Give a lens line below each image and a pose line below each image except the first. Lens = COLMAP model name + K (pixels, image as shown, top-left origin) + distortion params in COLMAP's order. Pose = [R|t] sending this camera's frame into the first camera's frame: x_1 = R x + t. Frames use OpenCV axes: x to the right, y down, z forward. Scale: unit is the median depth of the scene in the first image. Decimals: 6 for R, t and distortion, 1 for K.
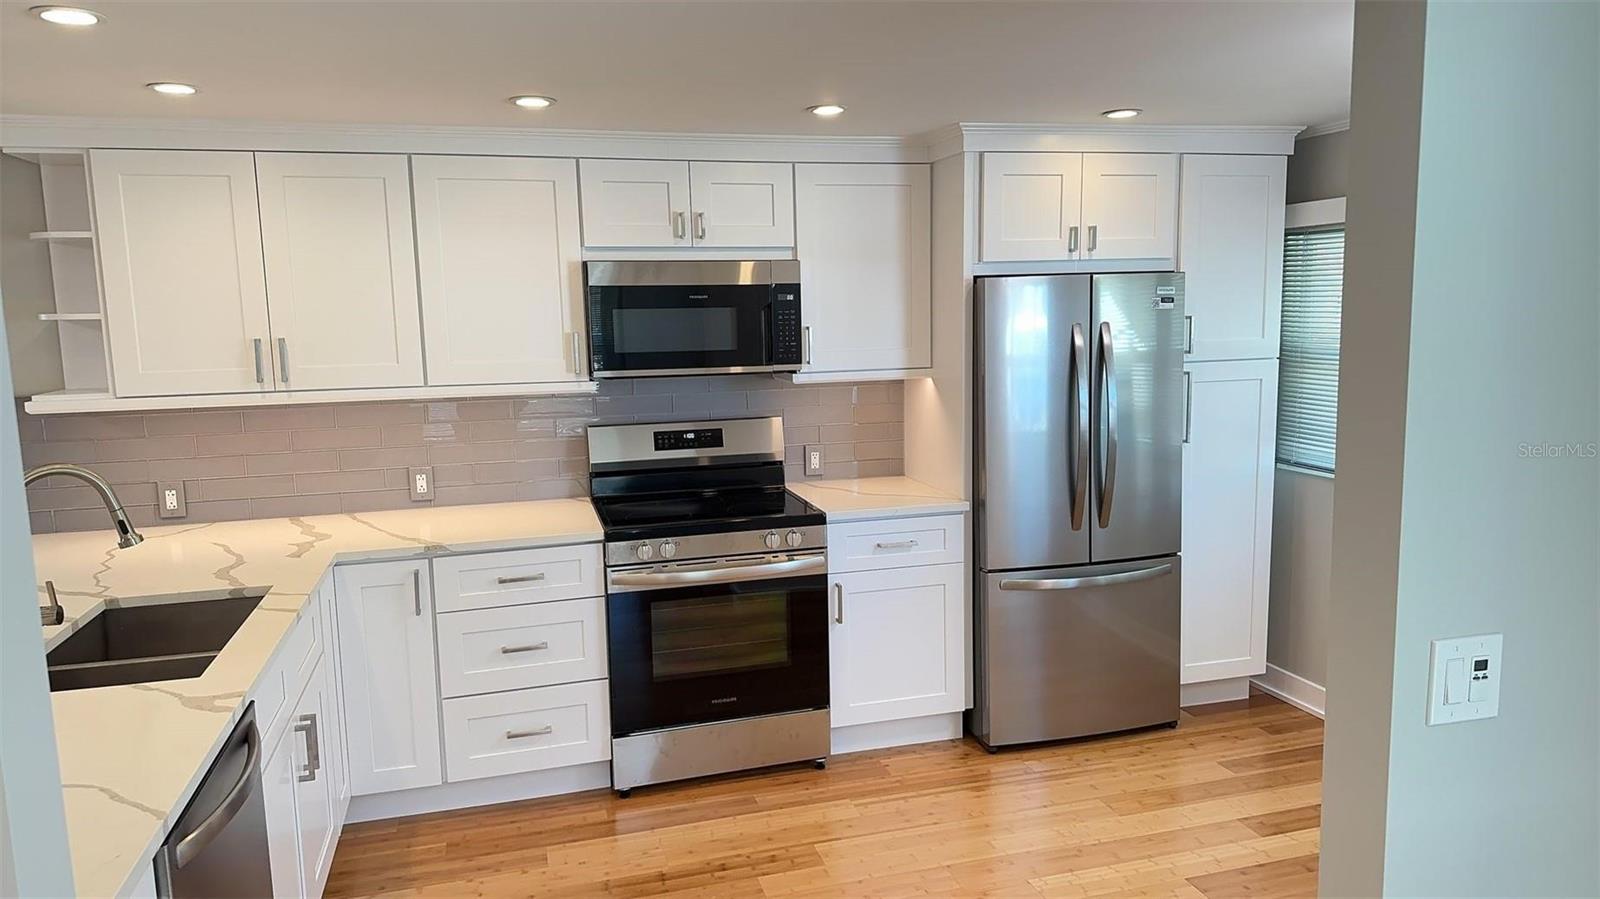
lens RADIAL K [[1068.0, 0, 790.6], [0, 1068.0, 451.0], [0, 0, 1]] dist [0.060760, -0.062683]
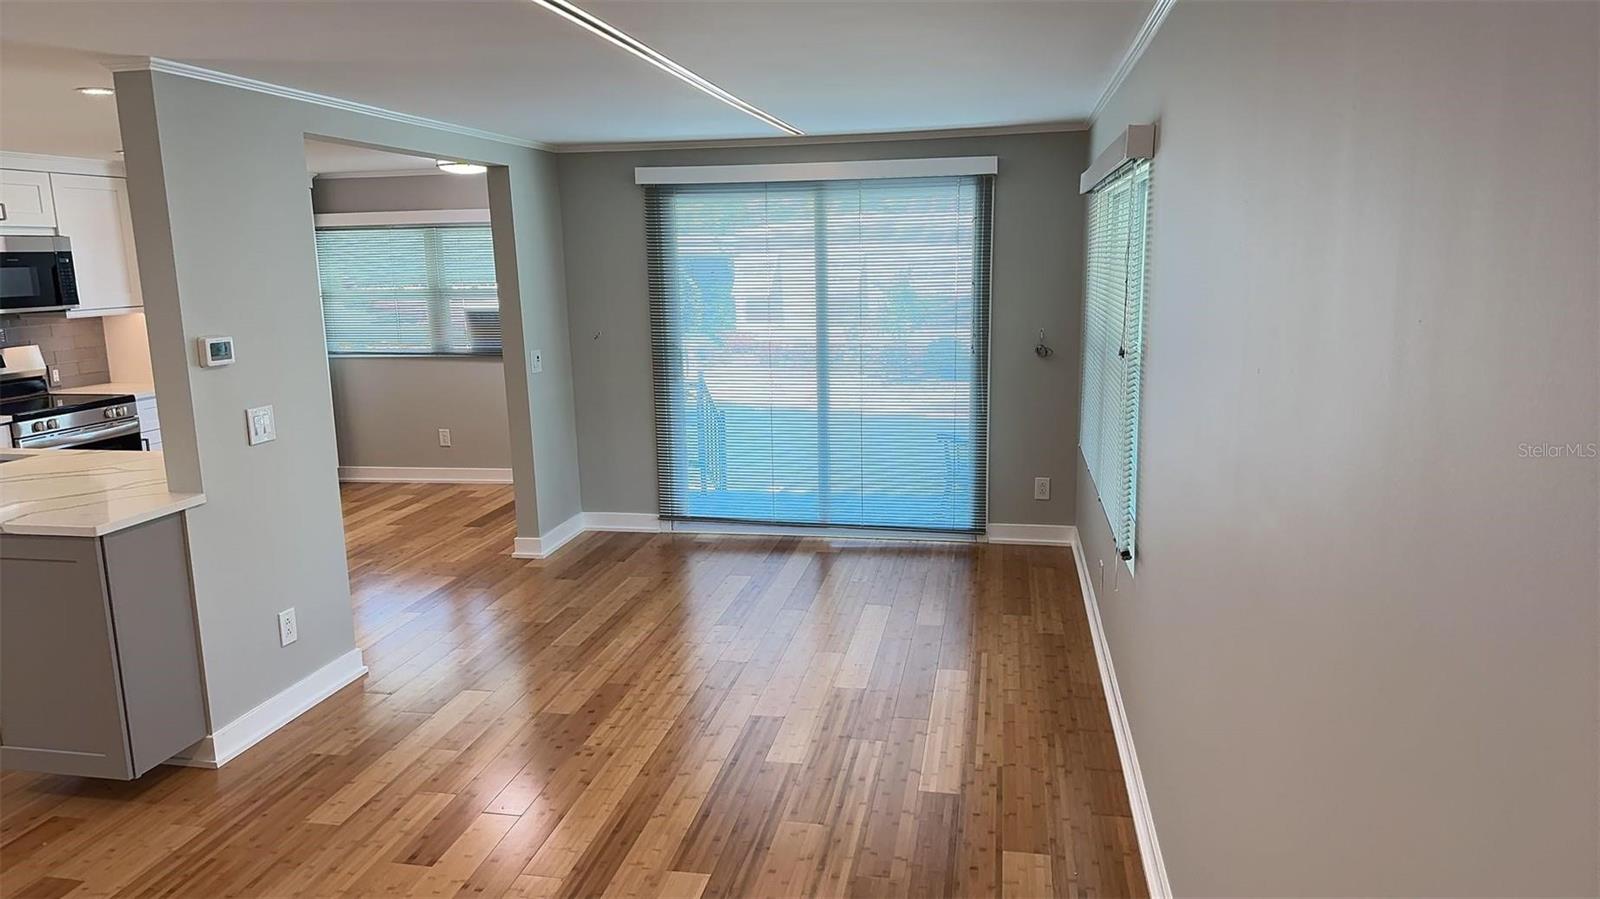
lens RADIAL K [[1068.0, 0, 801.9], [0, 1068.0, 450.5], [0, 0, 1]] dist [0.060760, -0.062683]
pose [[0.439158, -0.151463, 0.885550, -0.950591], [0.129750, 0.986045, 0.104306, 0.098182], [-0.888991, 0.069094, 0.452682, -0.617066]]
